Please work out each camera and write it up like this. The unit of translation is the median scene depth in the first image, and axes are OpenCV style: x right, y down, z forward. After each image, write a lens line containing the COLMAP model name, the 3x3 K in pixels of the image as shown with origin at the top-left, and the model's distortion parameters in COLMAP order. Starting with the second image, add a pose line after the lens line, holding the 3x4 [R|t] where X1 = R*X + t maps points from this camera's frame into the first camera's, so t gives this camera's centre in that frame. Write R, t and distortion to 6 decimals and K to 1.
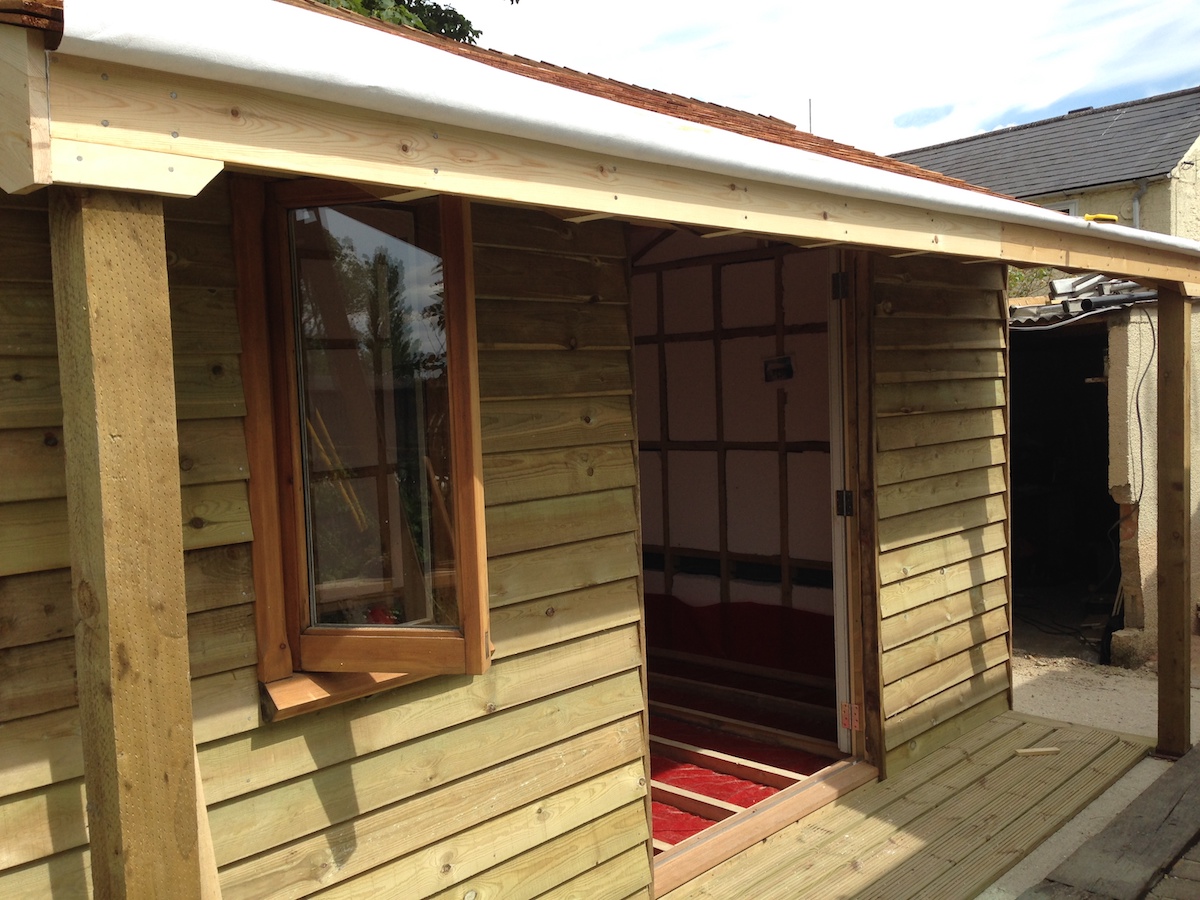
lens RADIAL K [[1102.1, 0, 600.7], [0, 1102.1, 439.0], [0, 0, 1]] dist [-0.040423, 0.000000]
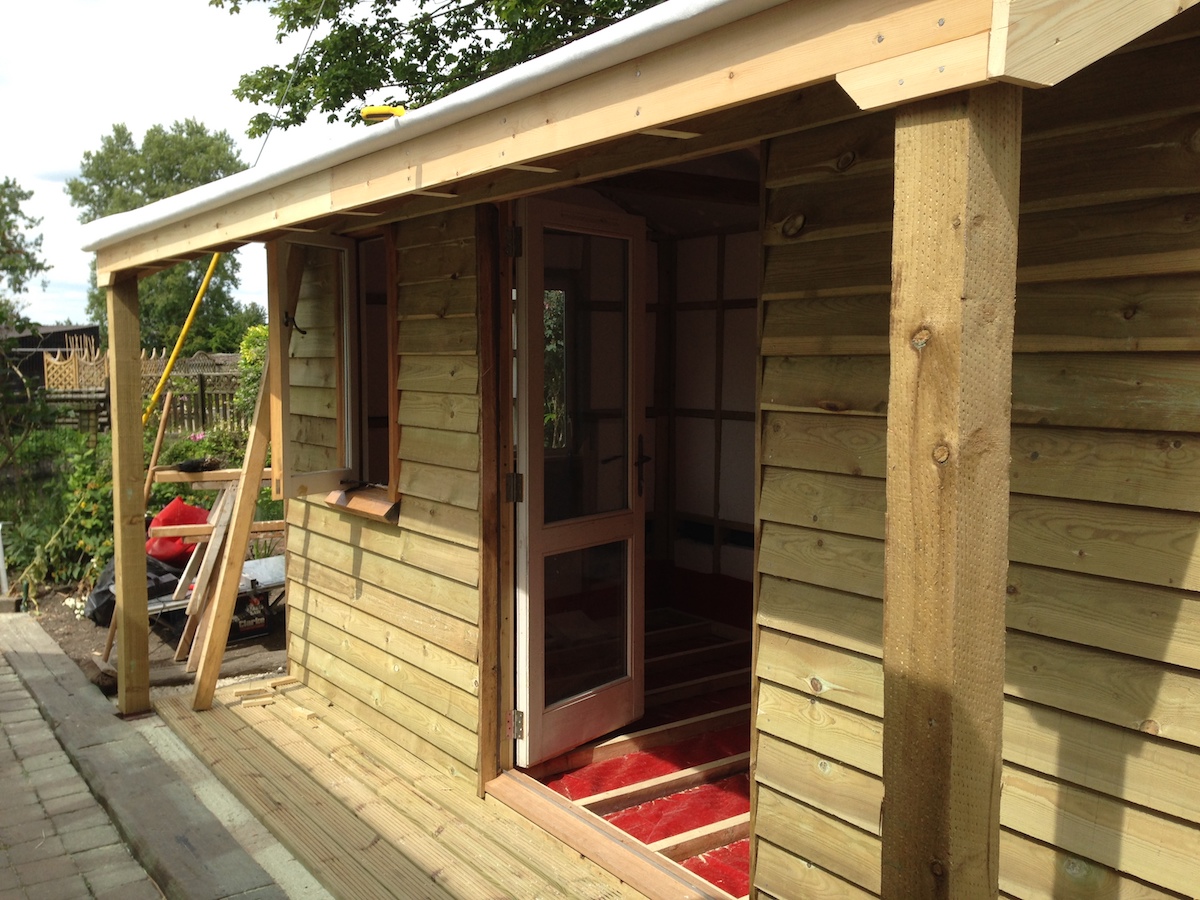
lens RADIAL K [[1102.1, 0, 608.2], [0, 1102.1, 454.8], [0, 0, 1]] dist [-0.040423, 0.000000]
pose [[-0.176534, 0.120407, -0.976902, 0.800395], [-0.045833, 0.990408, 0.130354, -0.065037], [0.983227, 0.067786, -0.169322, 0.931448]]
